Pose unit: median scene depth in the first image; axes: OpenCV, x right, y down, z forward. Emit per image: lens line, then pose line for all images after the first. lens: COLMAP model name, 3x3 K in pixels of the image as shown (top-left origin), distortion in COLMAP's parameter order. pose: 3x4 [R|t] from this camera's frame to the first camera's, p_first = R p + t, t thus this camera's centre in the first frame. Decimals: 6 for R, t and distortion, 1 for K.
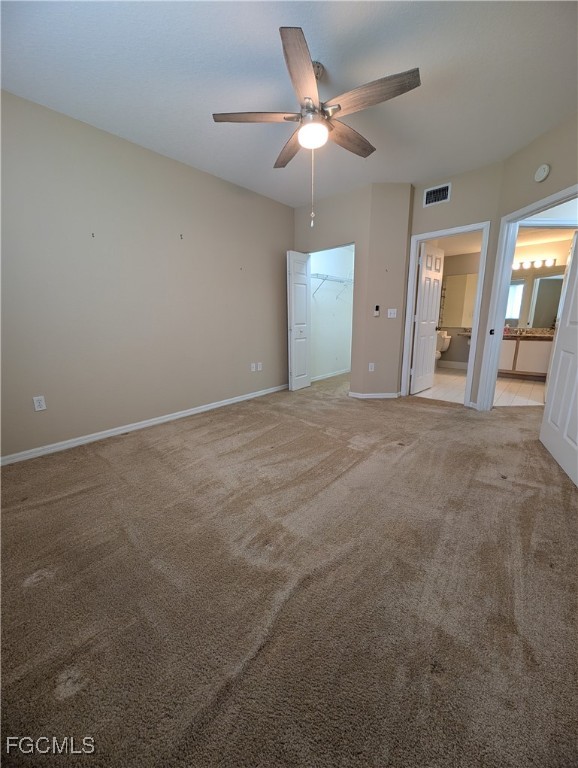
lens RADIAL K [[290.5, 0, 287.5], [0, 290.5, 382.1], [0, 0, 1]] dist [-0.000678, 0.000011]
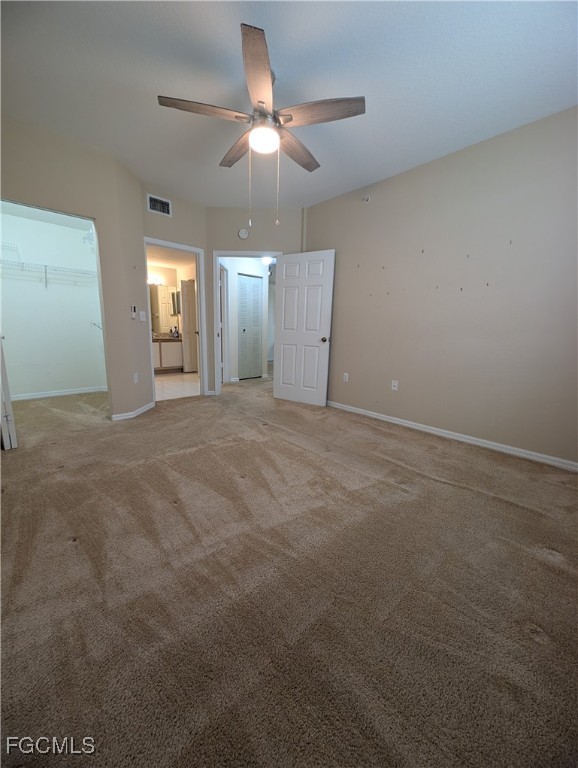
lens RADIAL K [[290.5, 0, 287.5], [0, 290.5, 382.1], [0, 0, 1]] dist [-0.000678, 0.000011]
pose [[0.079844, -0.167418, 0.982648, -0.737810], [0.184372, 0.971266, 0.150498, -0.123335], [-0.979608, 0.169156, 0.108417, 0.682555]]
